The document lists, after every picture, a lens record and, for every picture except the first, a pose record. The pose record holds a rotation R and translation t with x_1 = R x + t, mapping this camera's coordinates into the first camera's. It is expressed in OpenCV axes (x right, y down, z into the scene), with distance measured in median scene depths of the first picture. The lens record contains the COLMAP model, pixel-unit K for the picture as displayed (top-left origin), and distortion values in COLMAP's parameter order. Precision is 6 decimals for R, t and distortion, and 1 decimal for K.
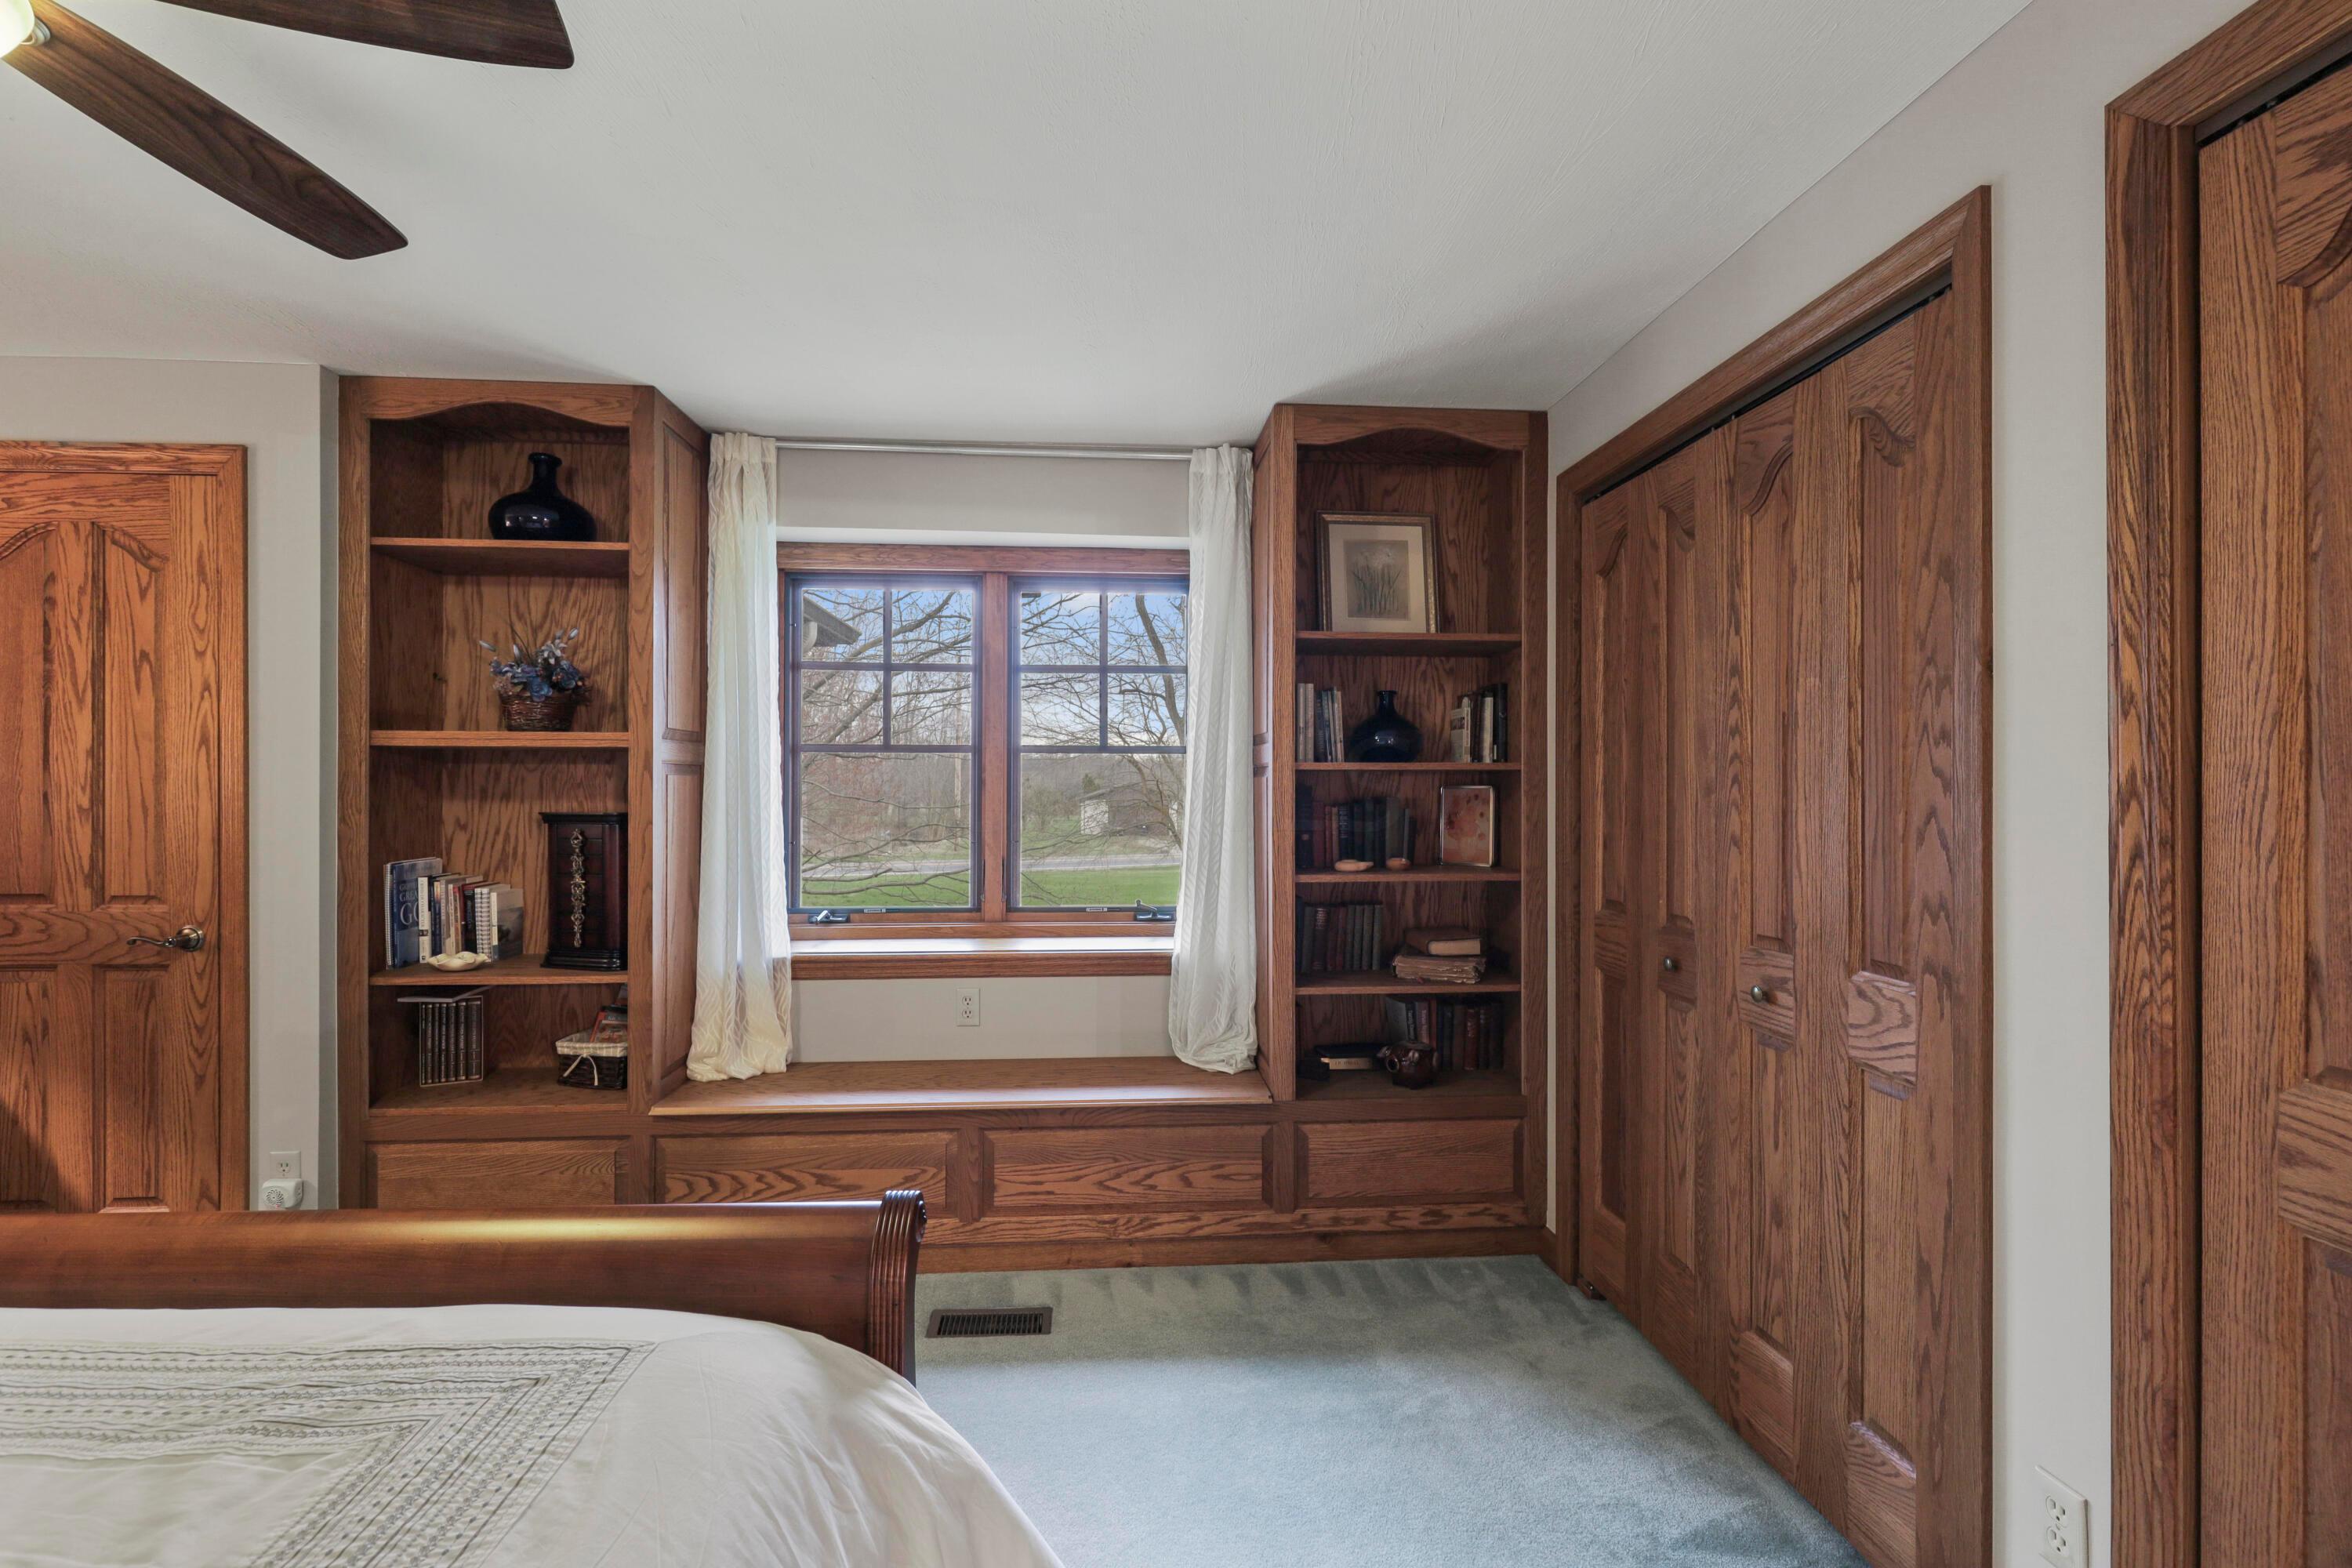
lens RADIAL K [[1054.2, 0, 1179.4], [0, 1054.2, 787.2], [0, 0, 1]] dist [0.000140, 0.000163]
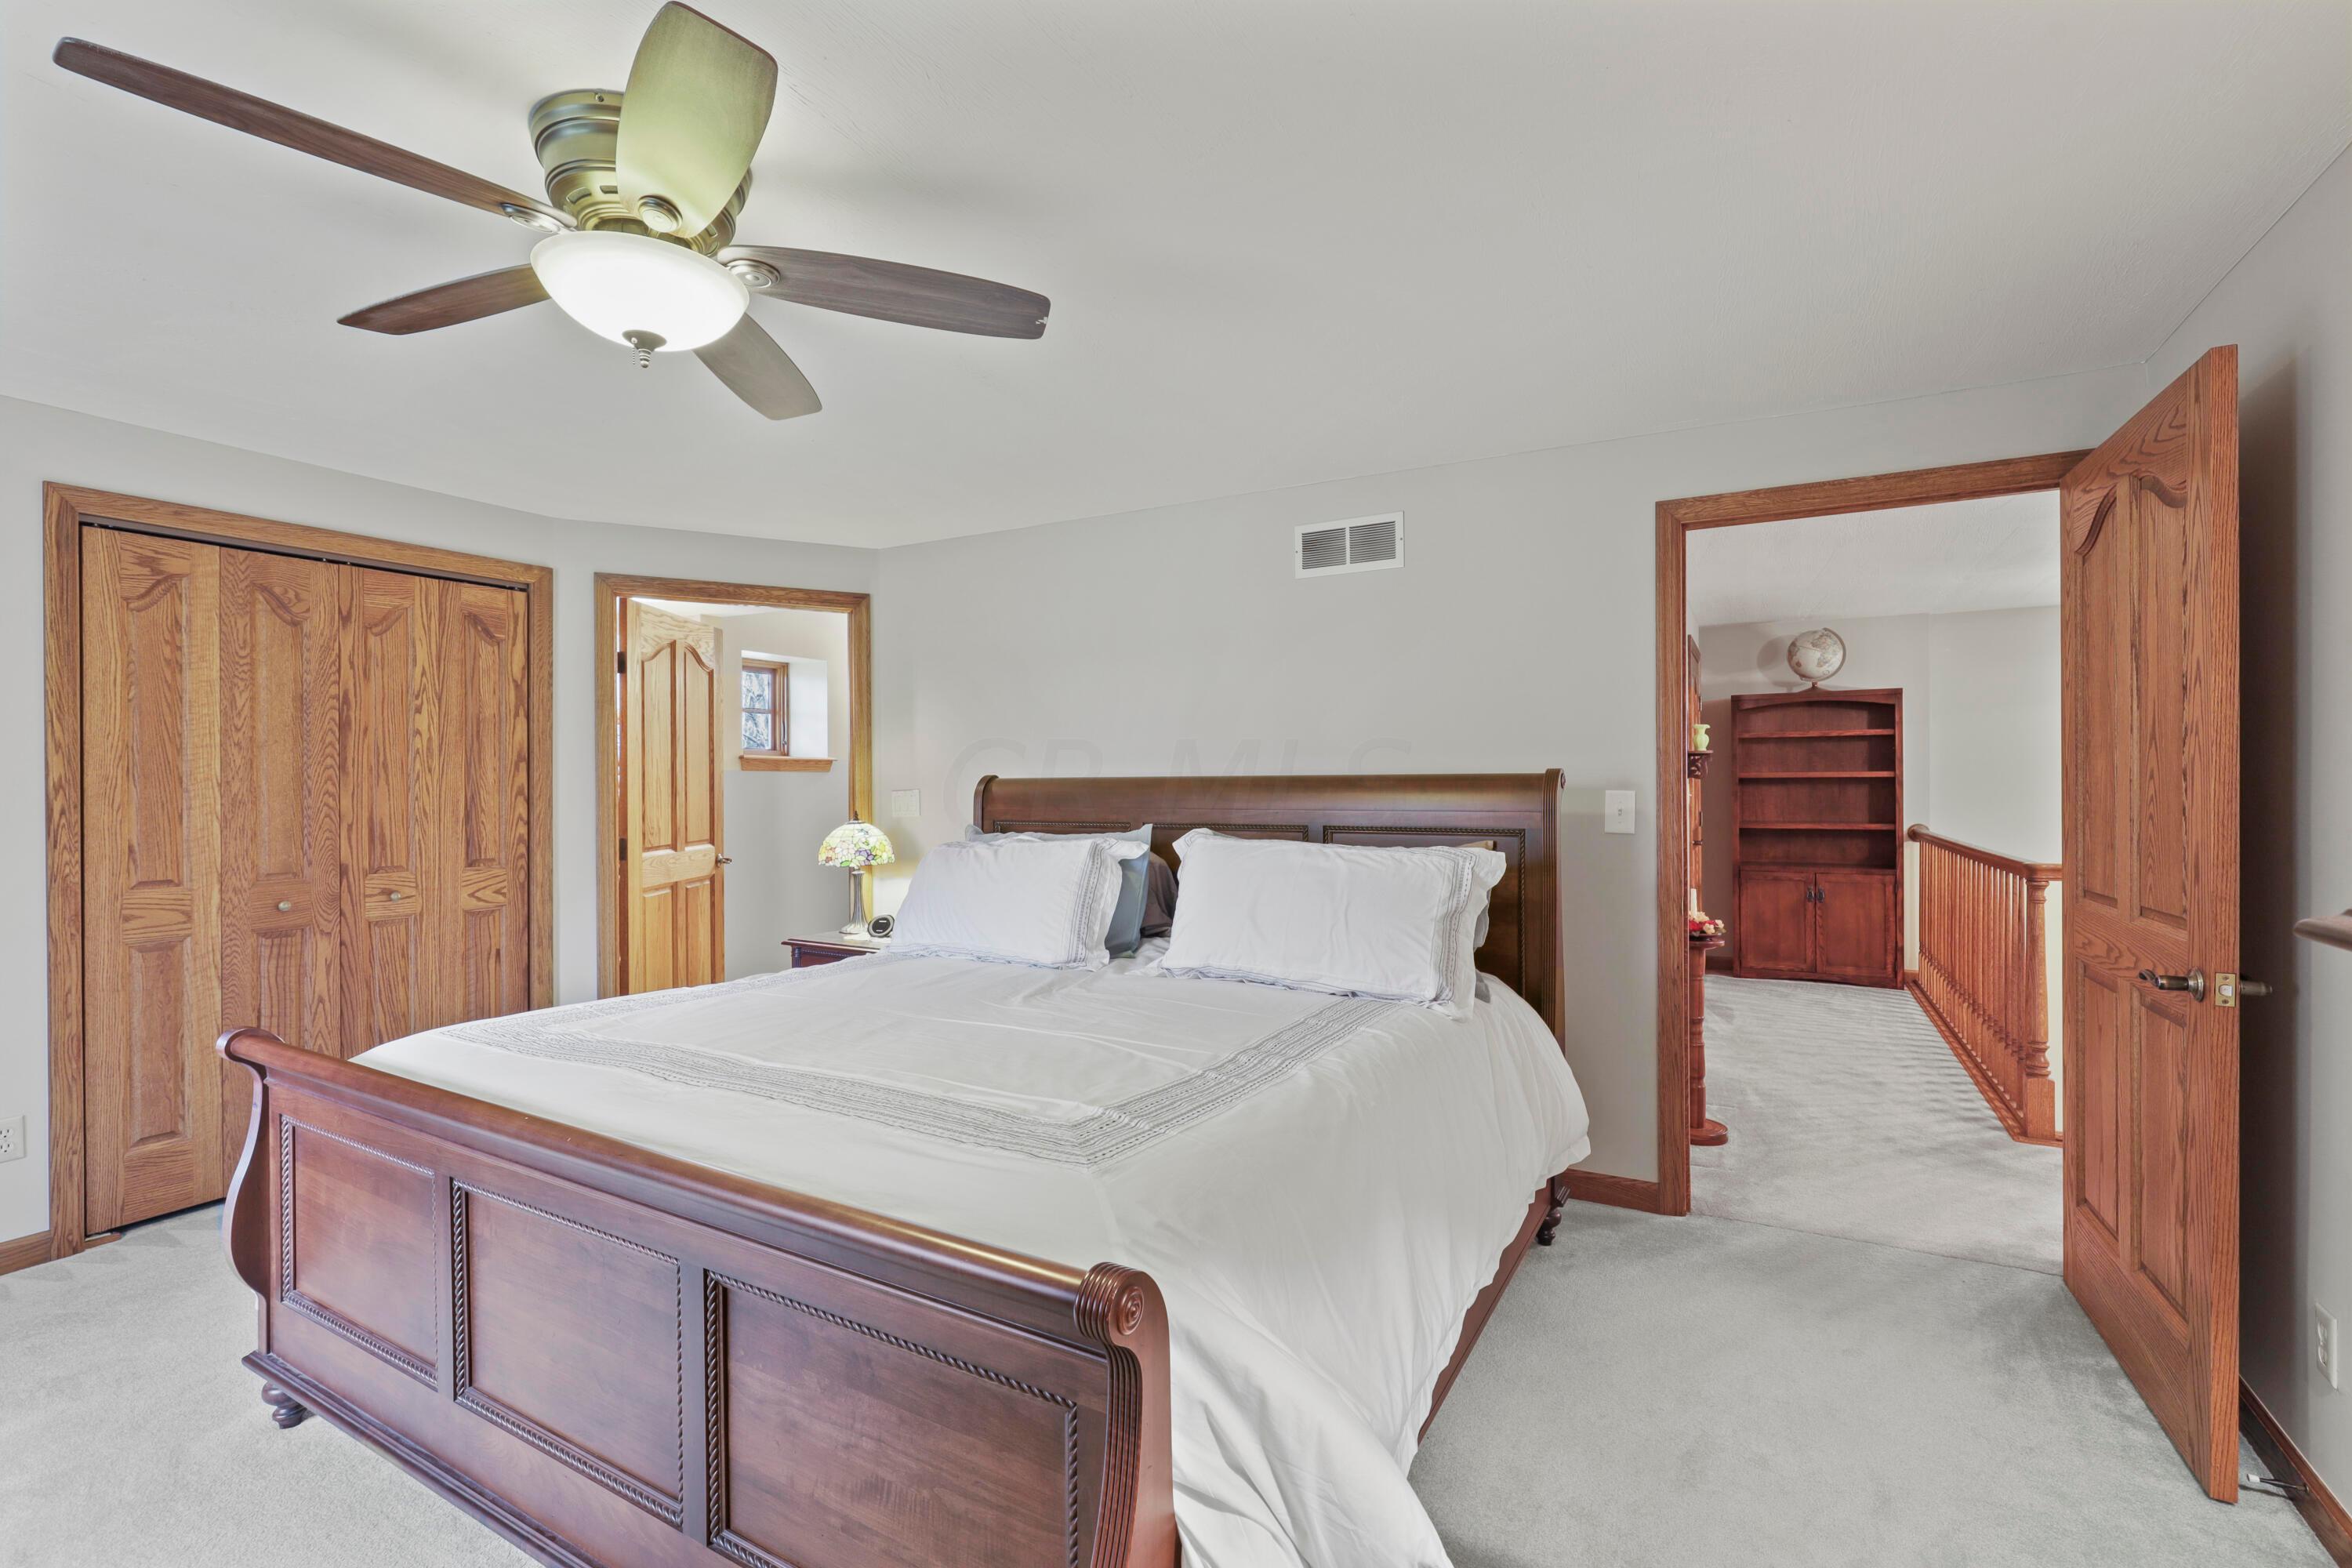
lens RADIAL K [[1054.2, 0, 1179.4], [0, 1054.2, 787.2], [0, 0, 1]] dist [0.000140, 0.000163]
pose [[-0.829585, 0.003256, 0.558370, -1.176624], [0.006049, 0.999977, 0.003157, 0.007558], [-0.558347, 0.005996, -0.829586, 0.748361]]
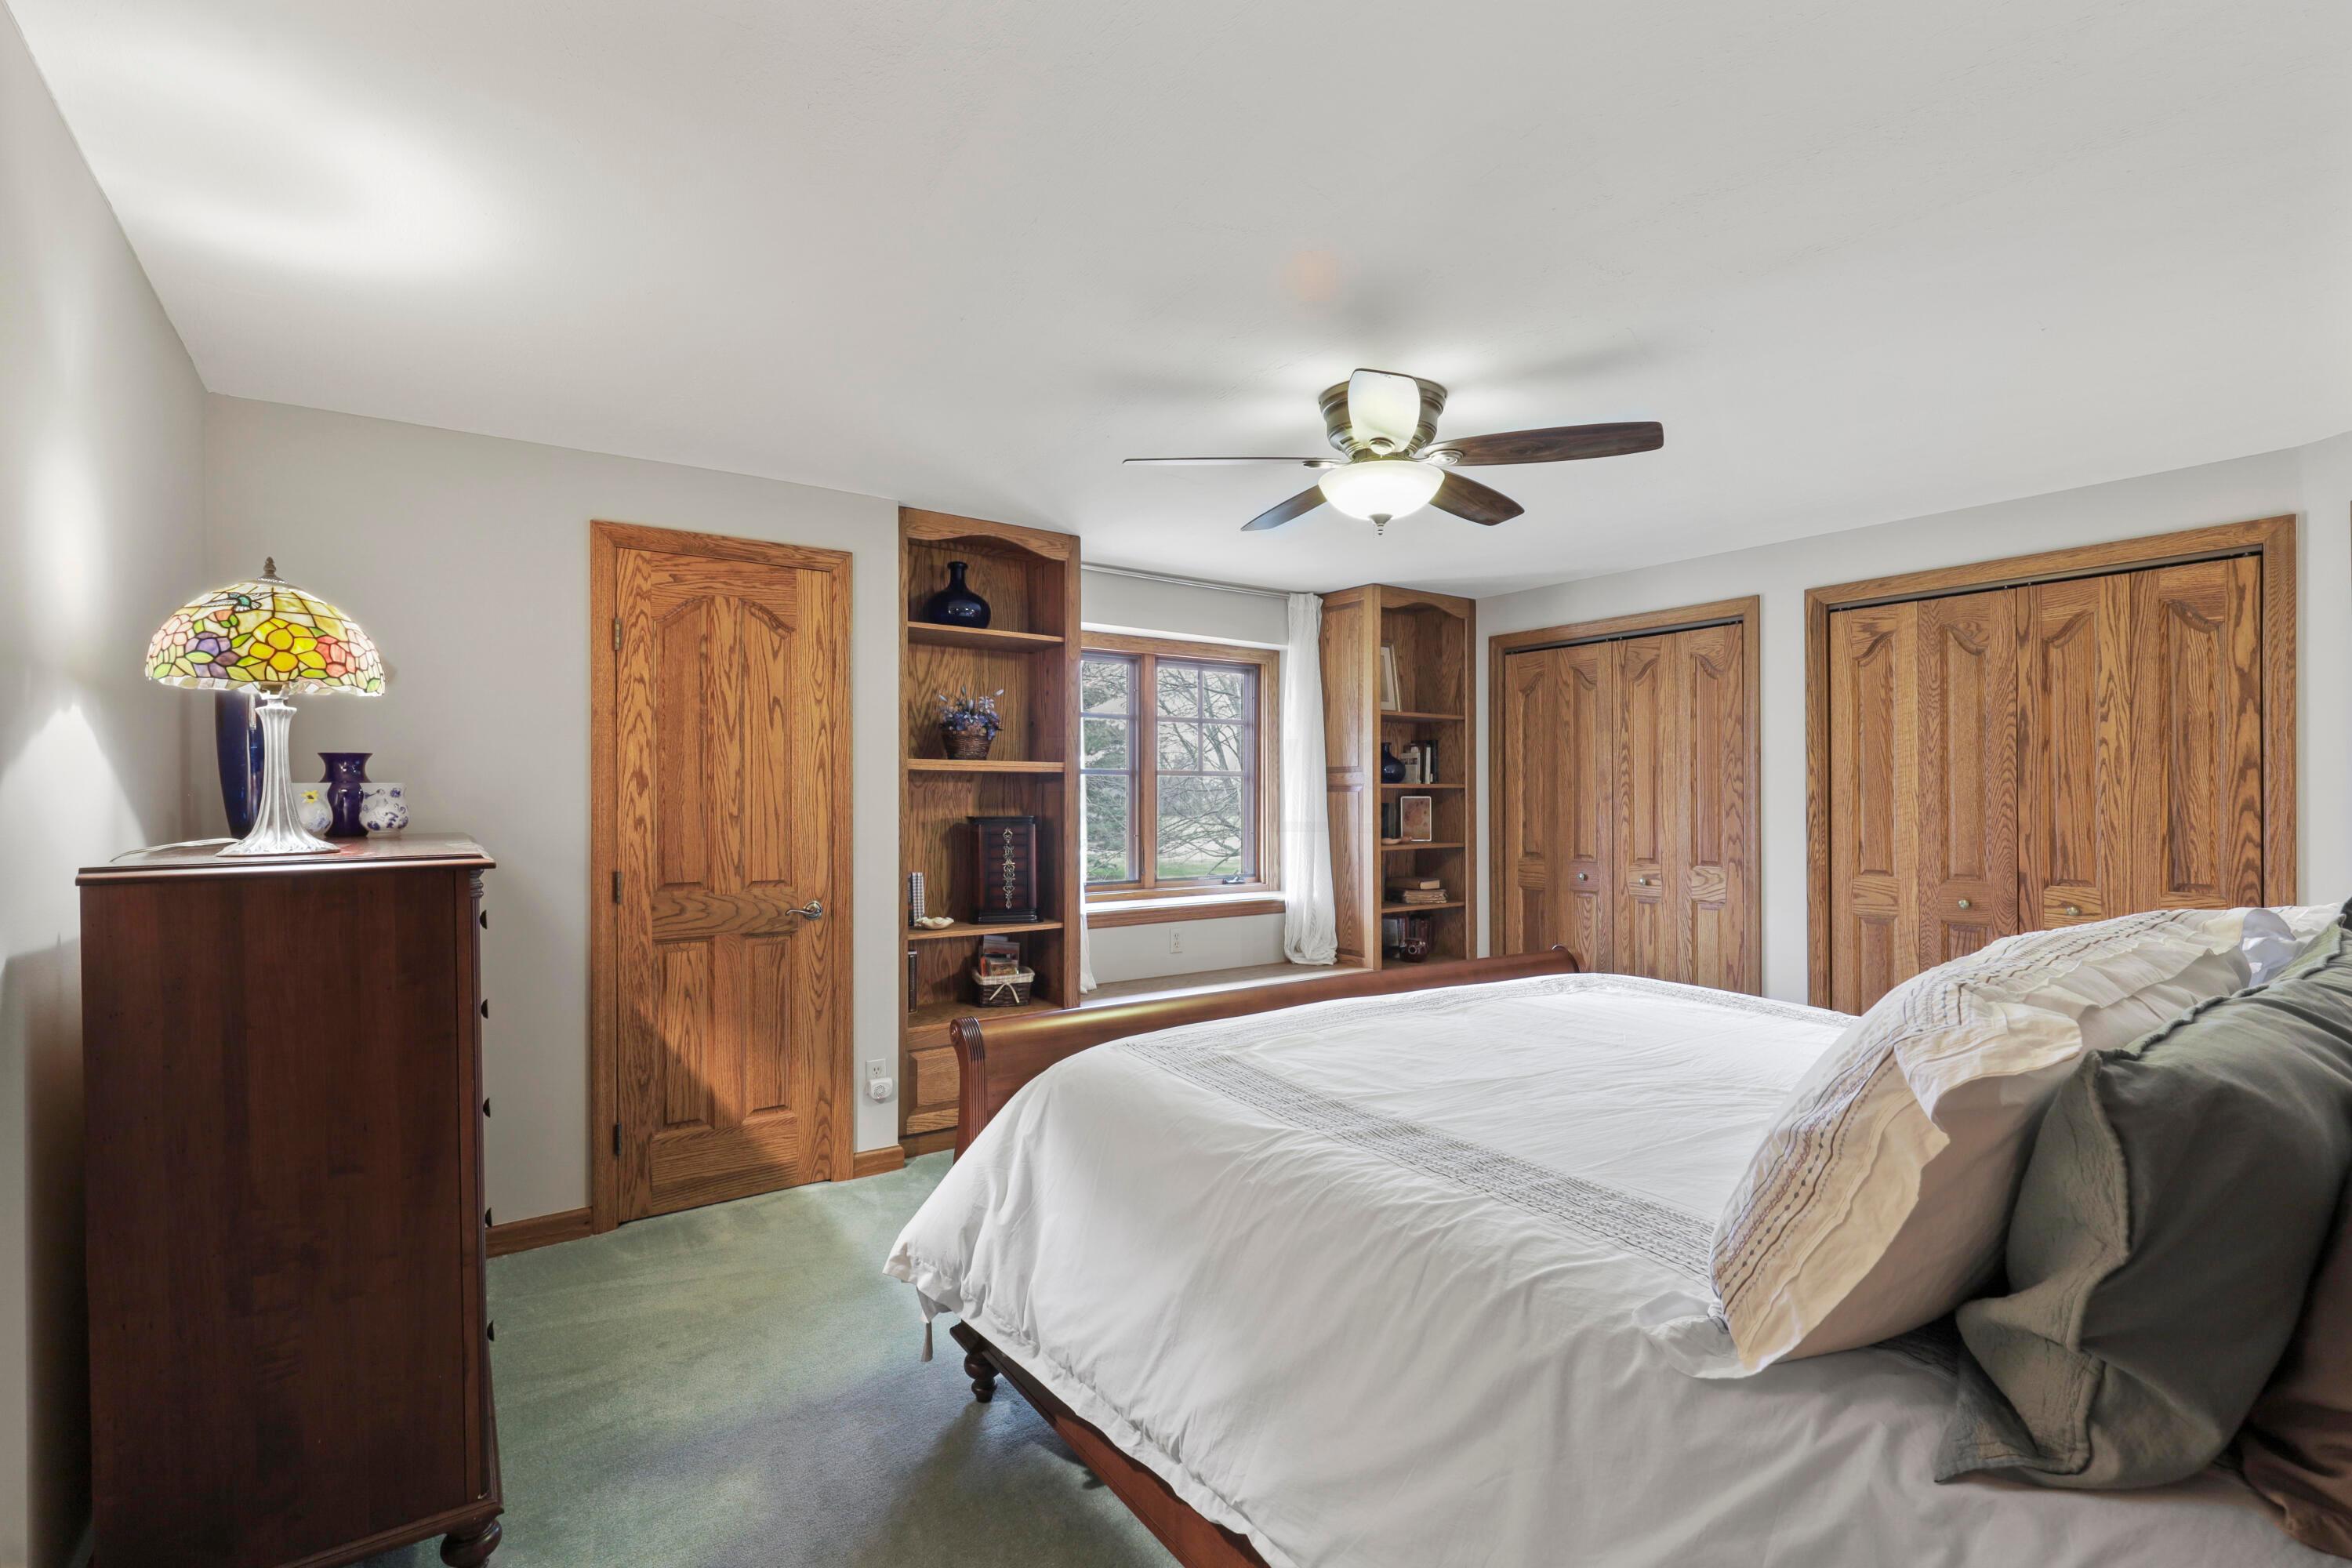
lens RADIAL K [[1068.6, 0, 1170.1], [0, 1068.6, 797.4], [0, 0, 1]] dist [-0.000220, 0.000209]
pose [[0.859575, -0.002397, 0.511005, -1.252209], [0.003335, 0.999994, -0.000919, 0.000356], [-0.511000, 0.002494, 0.859577, -0.423463]]
